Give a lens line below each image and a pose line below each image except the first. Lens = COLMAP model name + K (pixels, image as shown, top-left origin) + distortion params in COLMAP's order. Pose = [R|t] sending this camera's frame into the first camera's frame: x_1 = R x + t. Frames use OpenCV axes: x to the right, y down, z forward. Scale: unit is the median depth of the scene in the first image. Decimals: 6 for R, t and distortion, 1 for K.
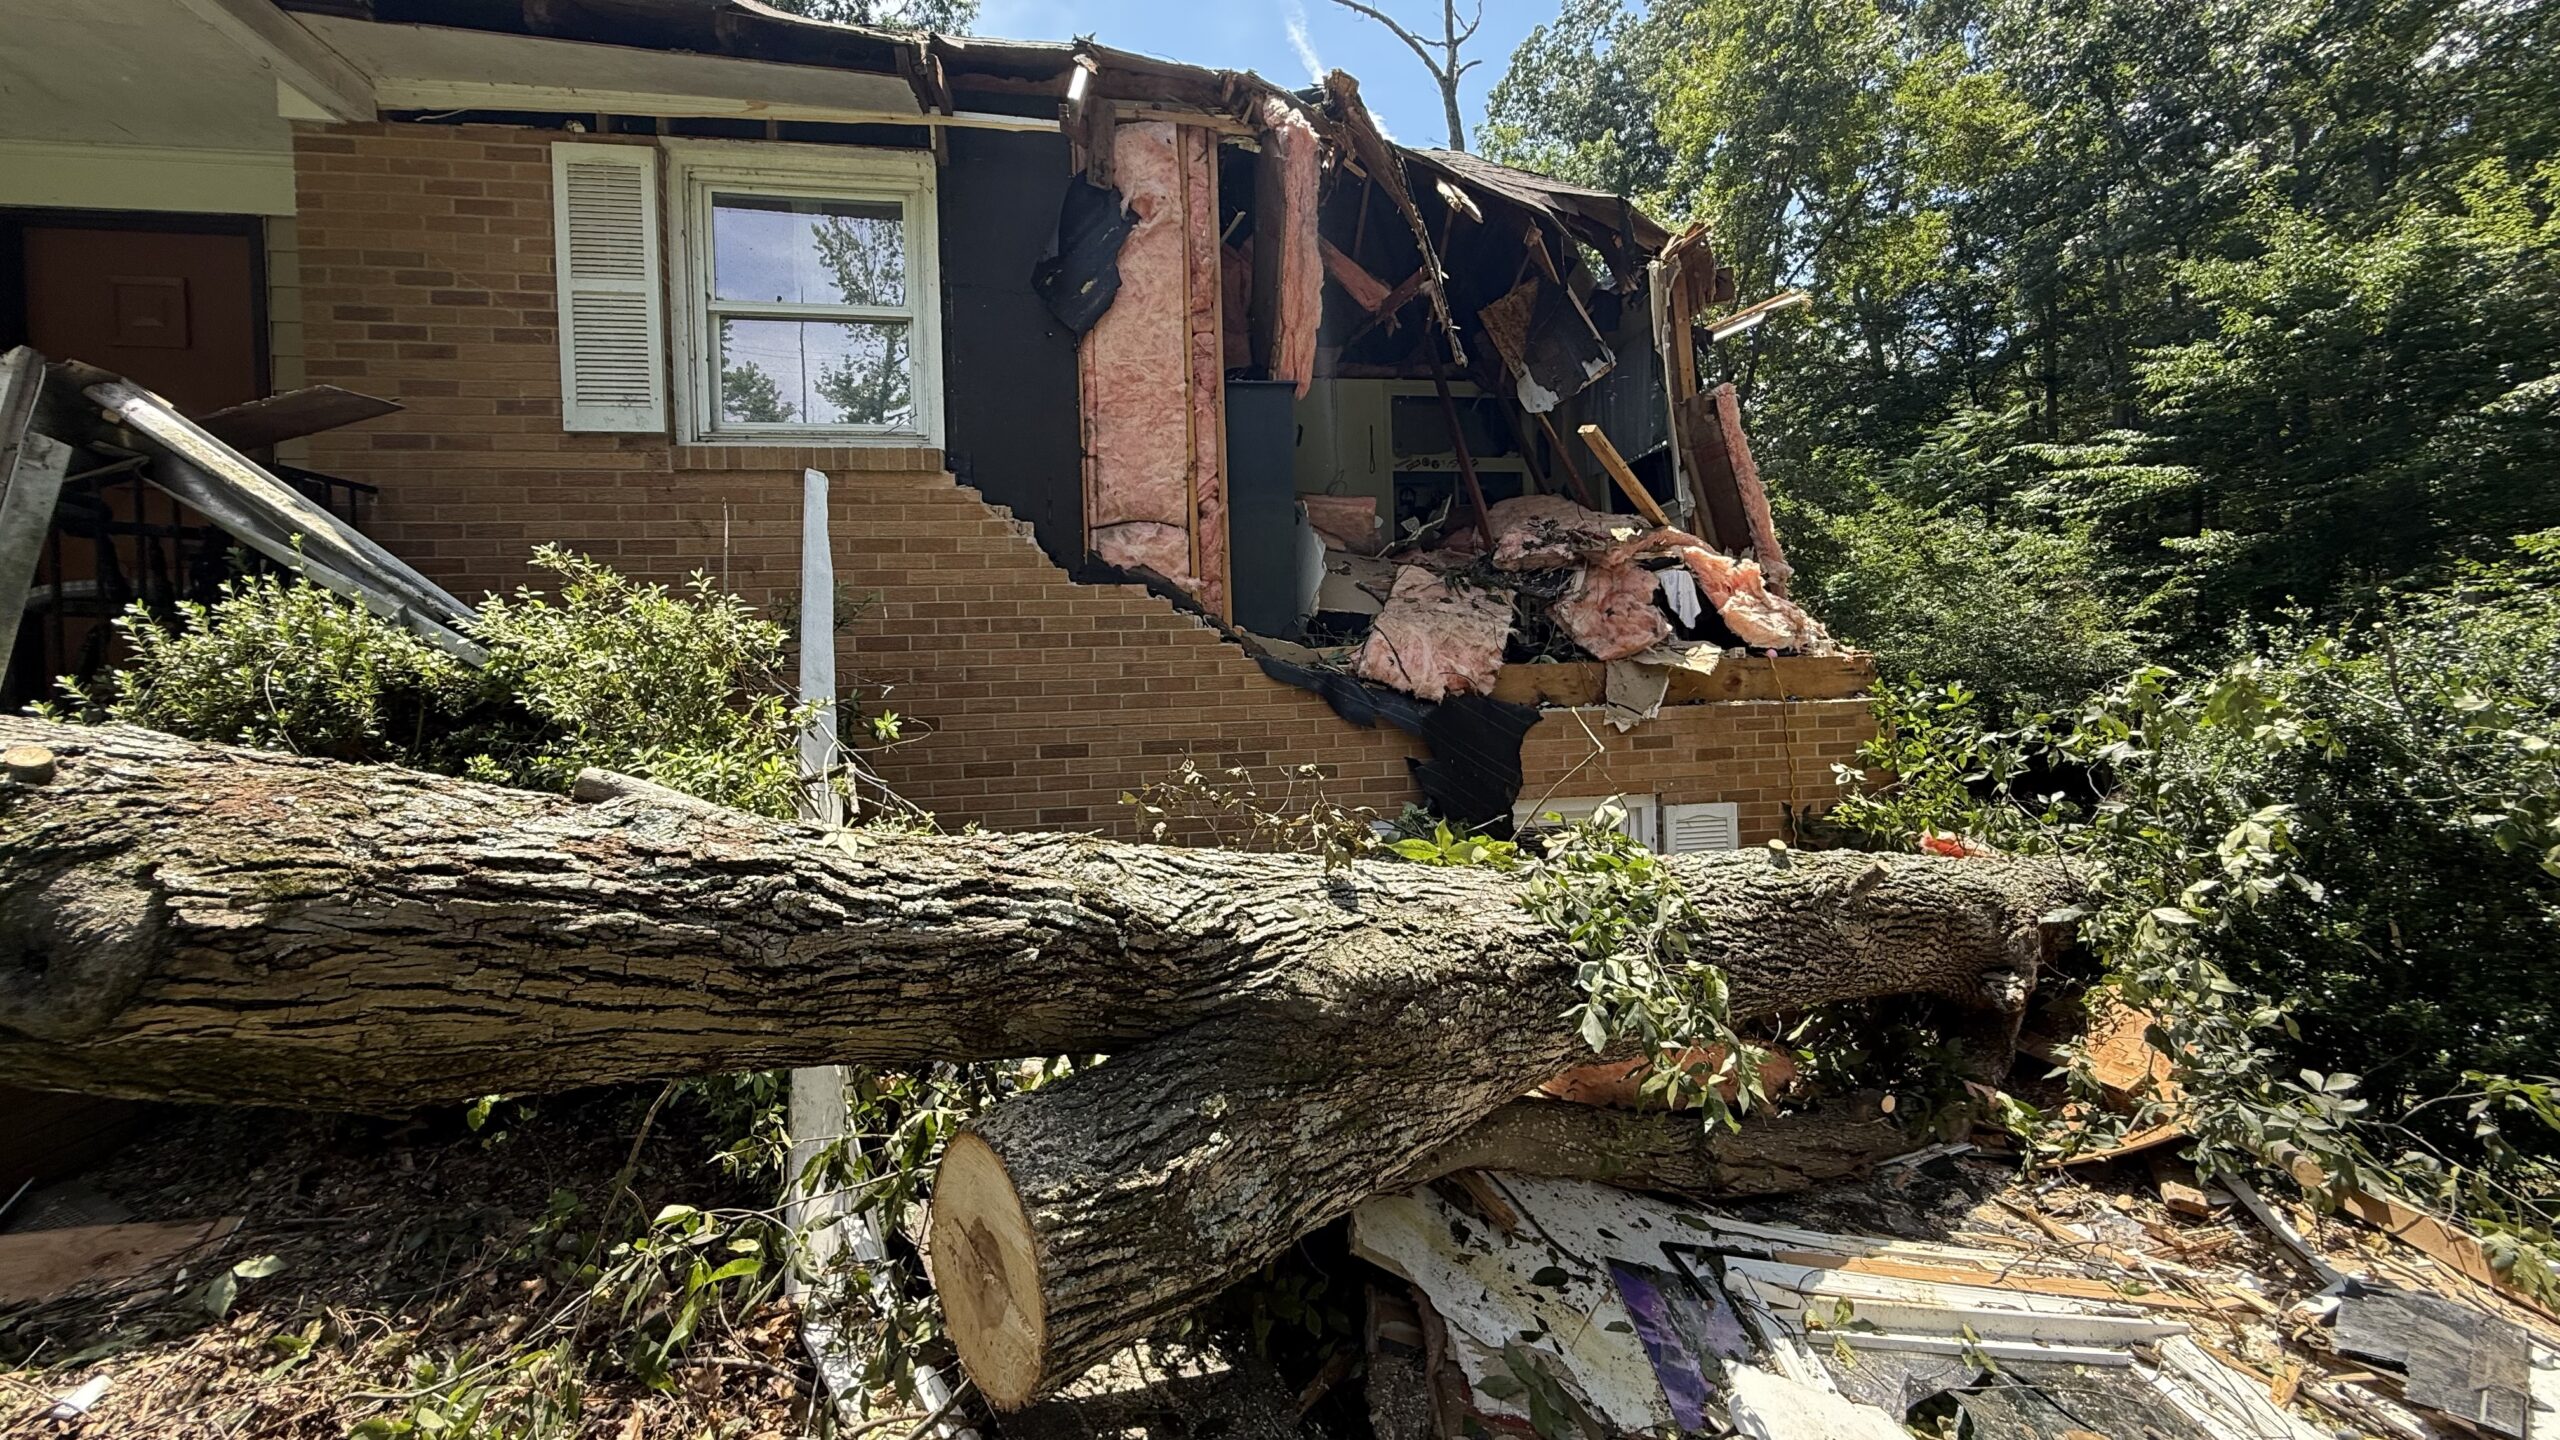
lens RADIAL K [[1013.7, 0, 1280.0], [0, 1013.7, 720.0], [0, 0, 1]] dist [-0.001827, -0.000420]
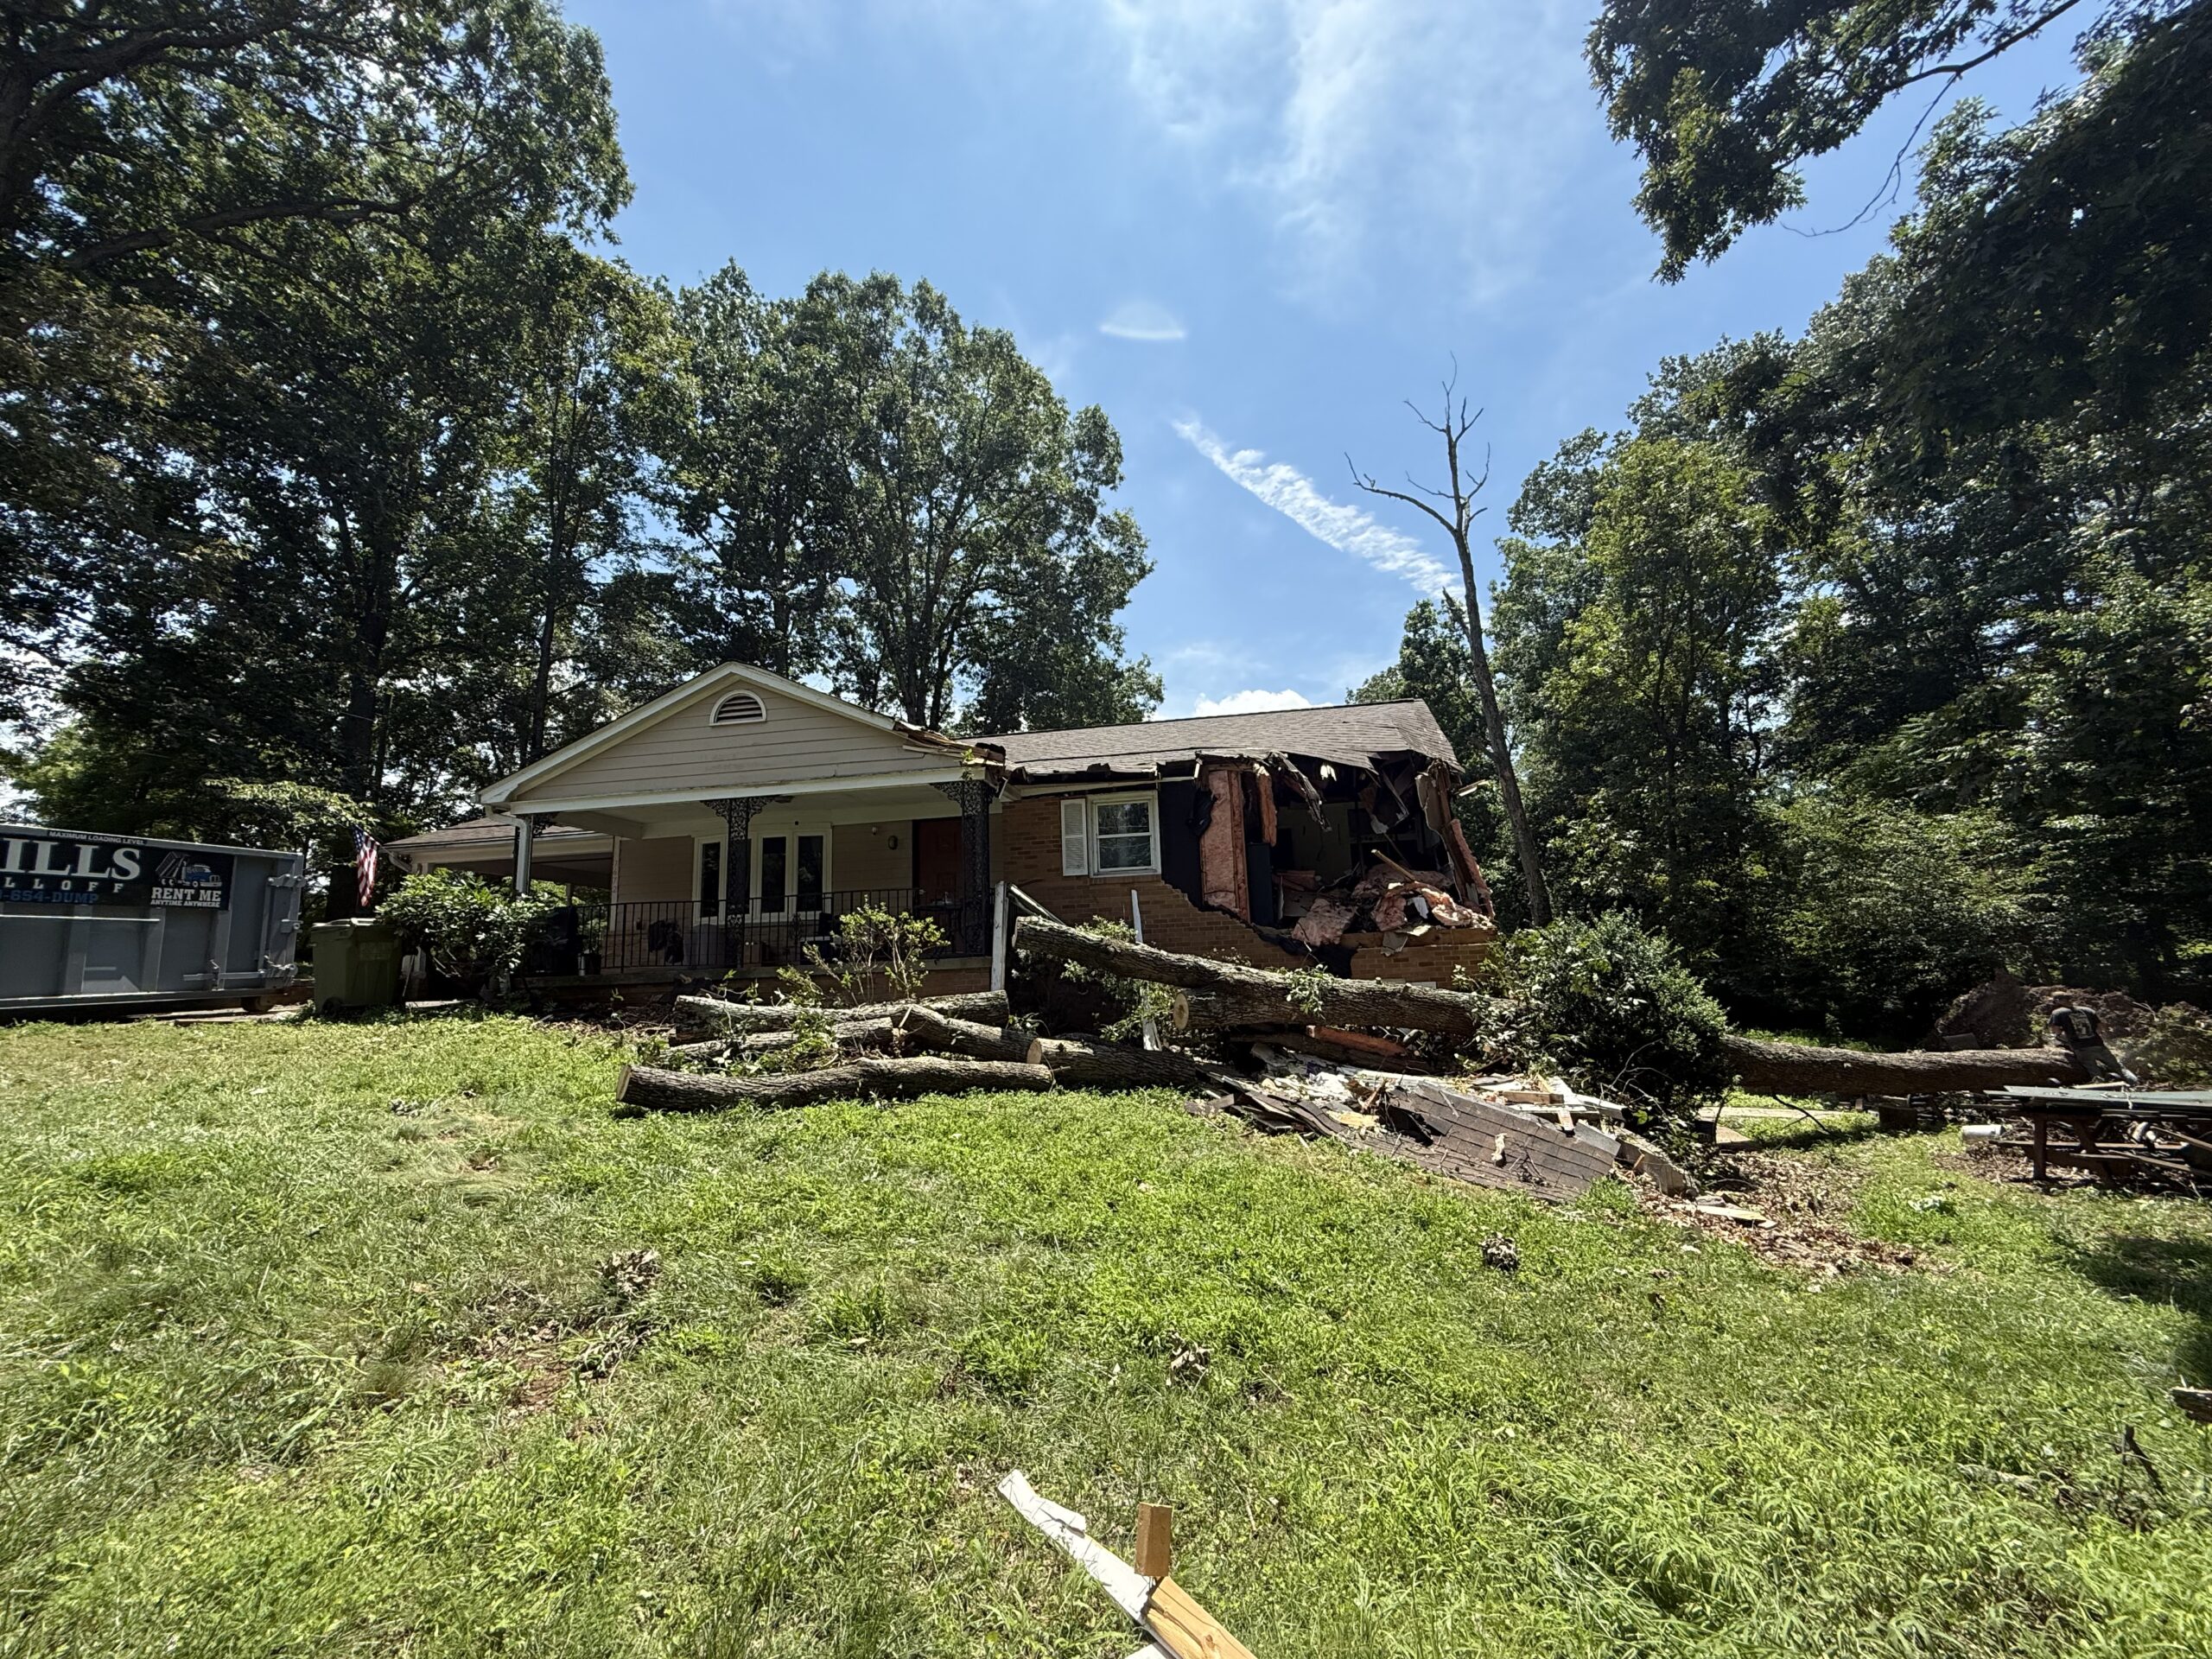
lens RADIAL K [[889.0, 0, 1106.0], [0, 889.0, 829.5], [0, 0, 1]] dist [-0.002460, -0.000121]
pose [[0.945020, -0.060372, -0.321392, 0.370522], [0.002733, 0.984235, -0.176847, 0.090560], [0.327002, 0.166245, 0.930286, -1.496016]]
